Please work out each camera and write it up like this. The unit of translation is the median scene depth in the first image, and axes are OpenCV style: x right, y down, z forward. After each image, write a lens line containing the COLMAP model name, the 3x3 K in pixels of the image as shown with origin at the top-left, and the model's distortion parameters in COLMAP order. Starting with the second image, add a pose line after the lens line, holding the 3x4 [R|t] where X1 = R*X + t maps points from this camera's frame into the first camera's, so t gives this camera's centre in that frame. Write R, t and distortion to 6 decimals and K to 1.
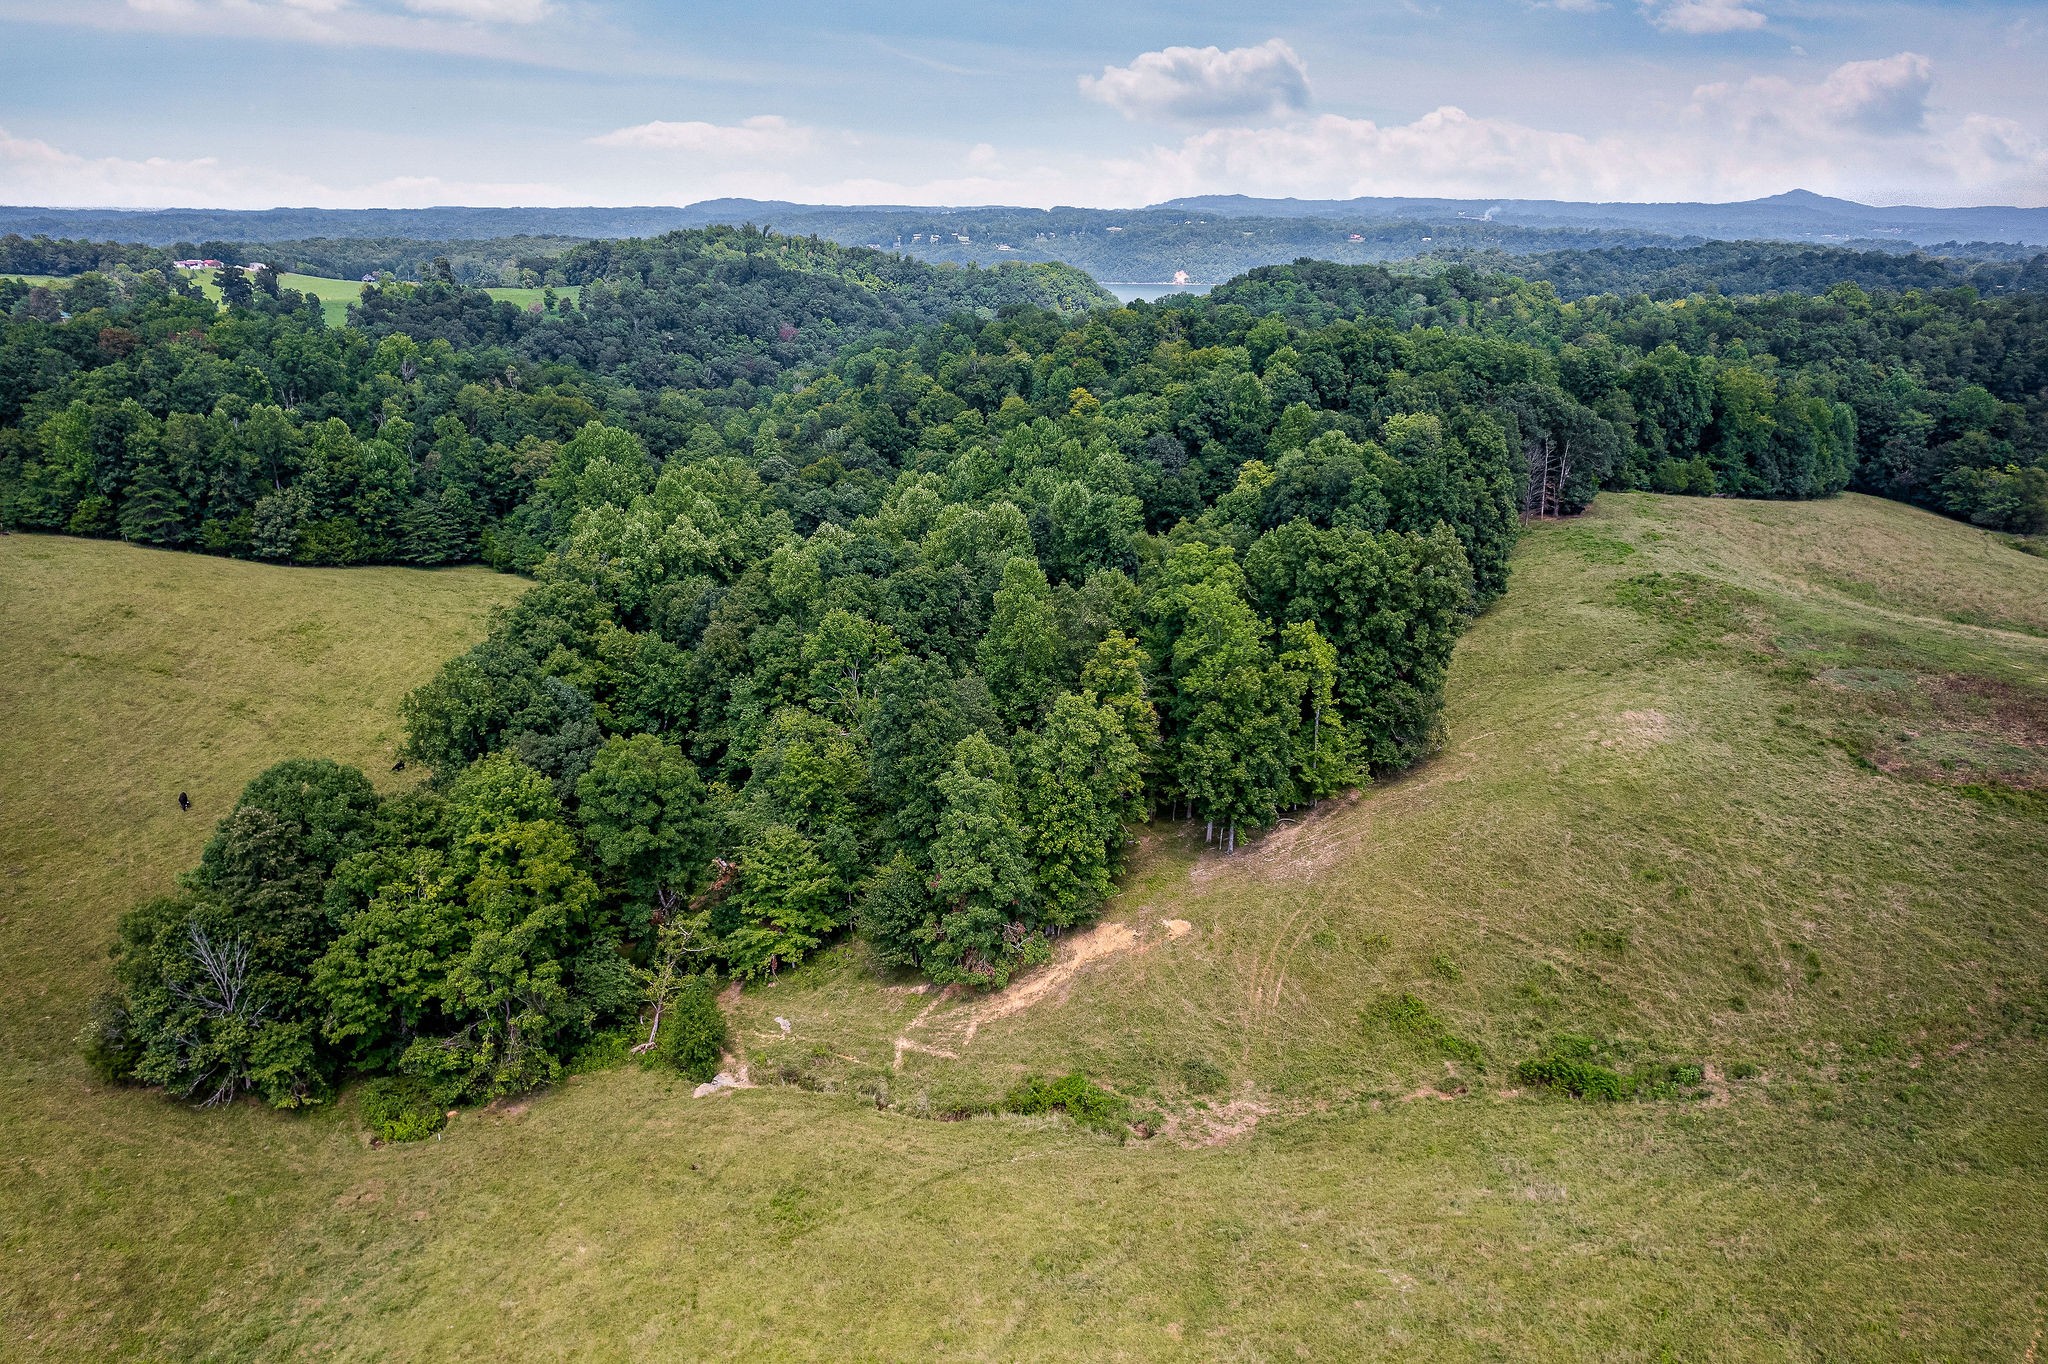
lens RADIAL K [[1307.7, 0, 1031.9], [0, 1307.7, 681.4], [0, 0, 1]] dist [-0.081387, 0.073351]
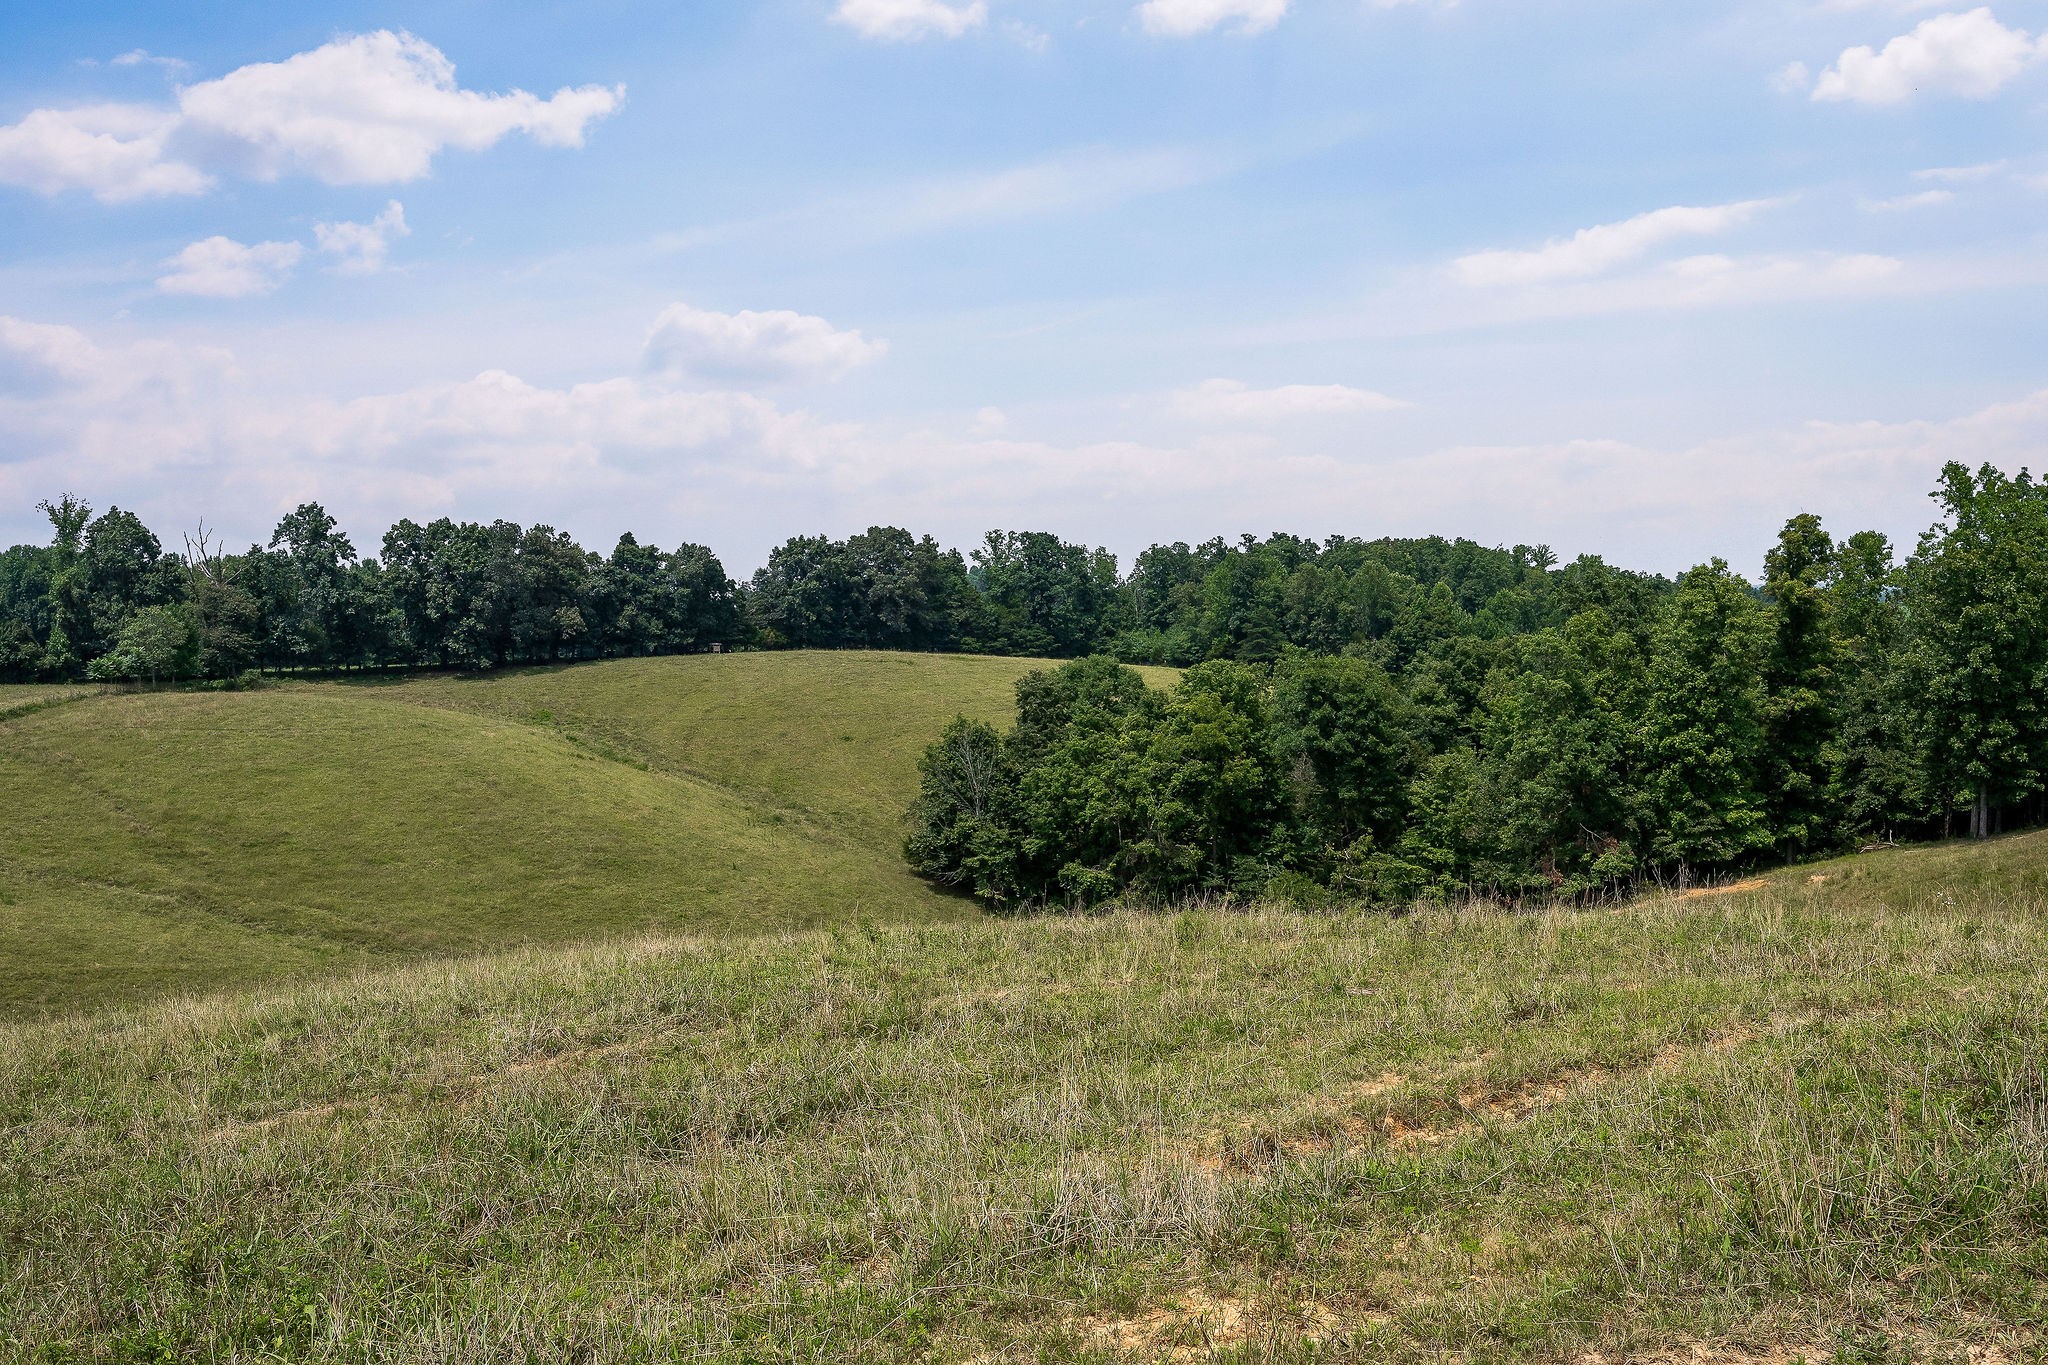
lens RADIAL K [[1669.7, 0, 1024.0], [0, 1669.7, 682.5], [0, 0, 1]] dist [0.001193, -0.000211]
pose [[0.610277, 0.013481, -0.792073, 0.302264], [-0.246208, 0.953567, -0.173469, 0.183862], [0.752957, 0.300879, 0.585259, 0.028176]]
